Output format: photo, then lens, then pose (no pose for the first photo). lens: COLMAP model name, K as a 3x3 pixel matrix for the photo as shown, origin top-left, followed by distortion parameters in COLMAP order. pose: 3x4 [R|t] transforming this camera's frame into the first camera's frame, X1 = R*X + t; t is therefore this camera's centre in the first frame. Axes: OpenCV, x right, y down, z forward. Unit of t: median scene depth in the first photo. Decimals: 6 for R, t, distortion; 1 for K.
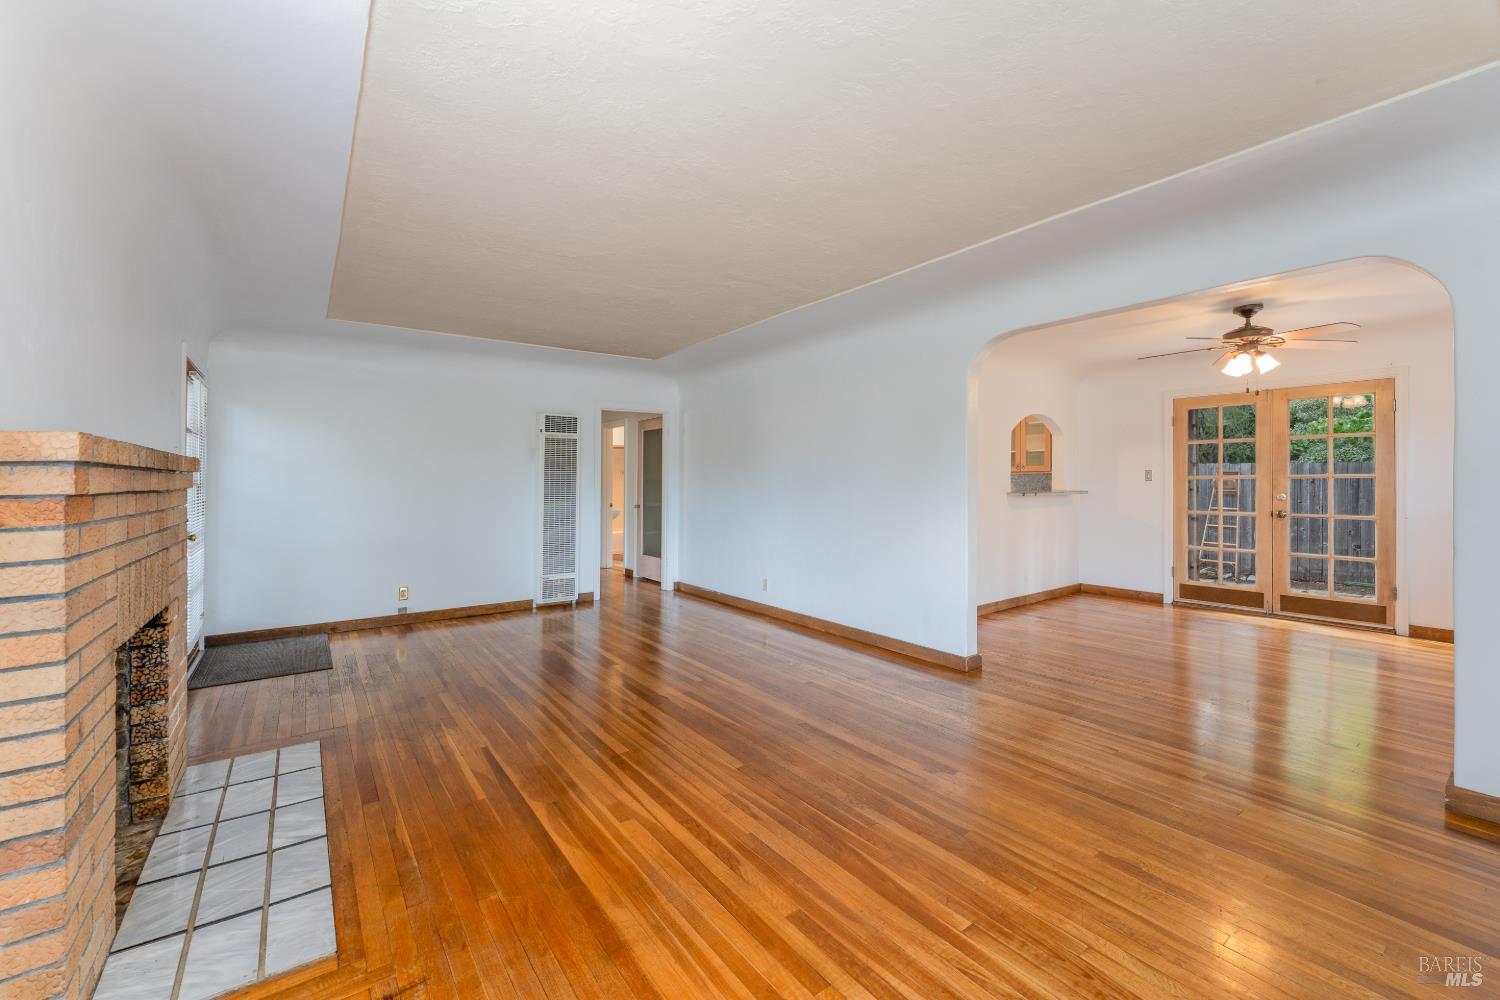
lens RADIAL K [[612.2, 0, 745.4], [0, 612.2, 502.3], [0, 0, 1]] dist [-0.001592, -0.000098]
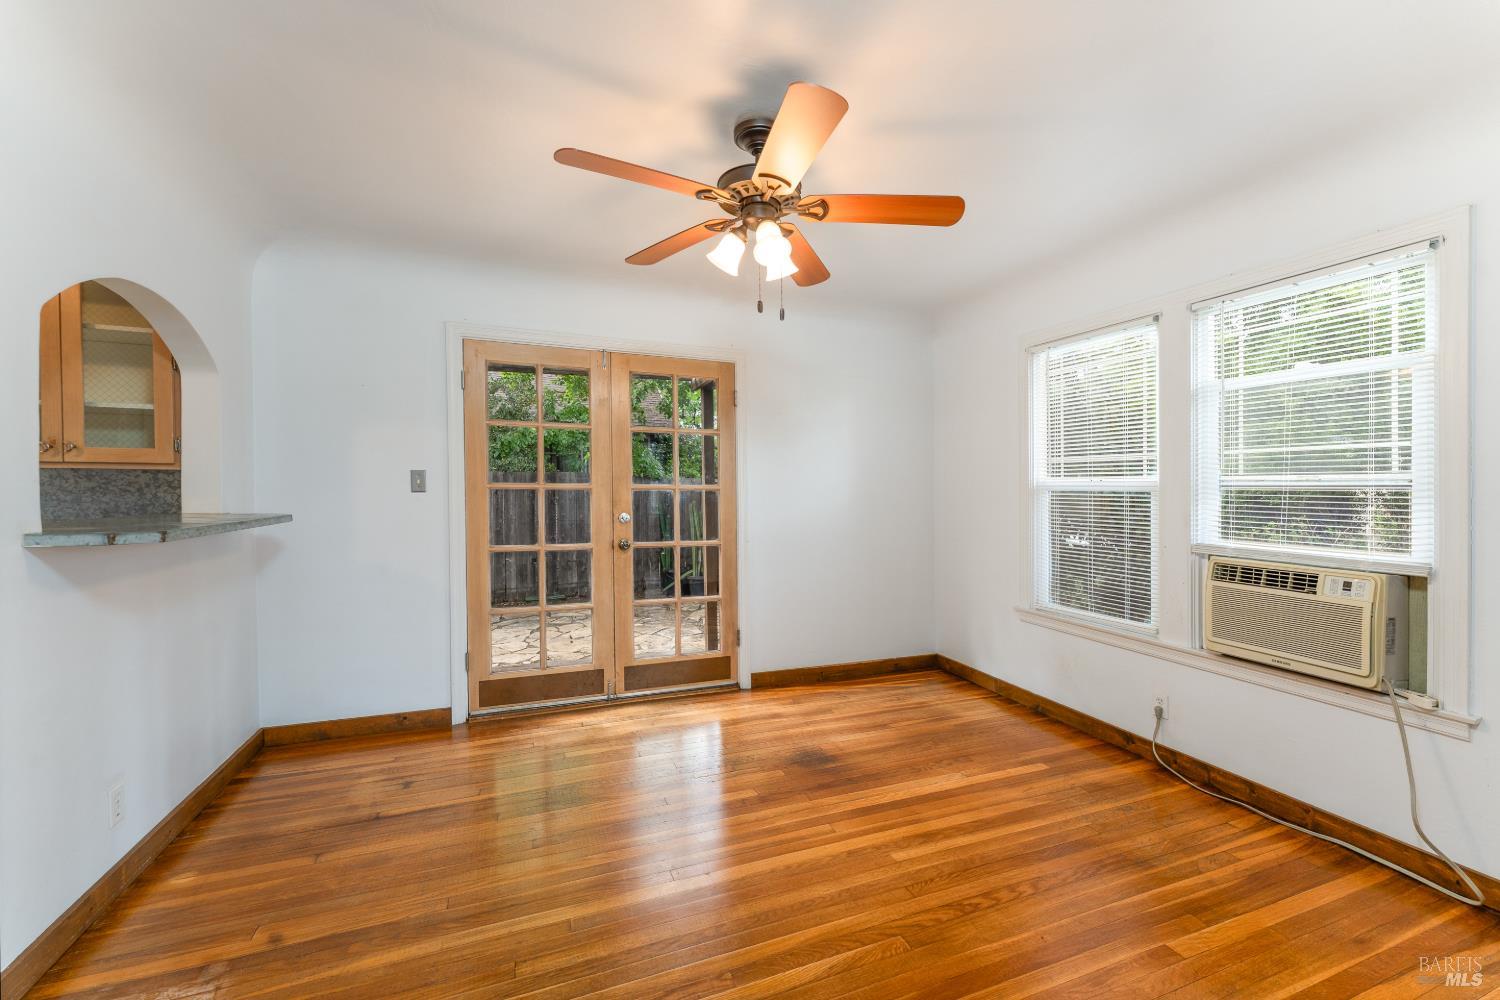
lens RADIAL K [[603.0, 0, 758.0], [0, 603.0, 496.7], [0, 0, 1]] dist [-0.001826, -0.000189]
pose [[0.255817, -0.002679, 0.966722, 0.283161], [0.022801, 0.999735, -0.003263, -0.025581], [-0.966456, 0.022877, 0.255810, 0.681535]]
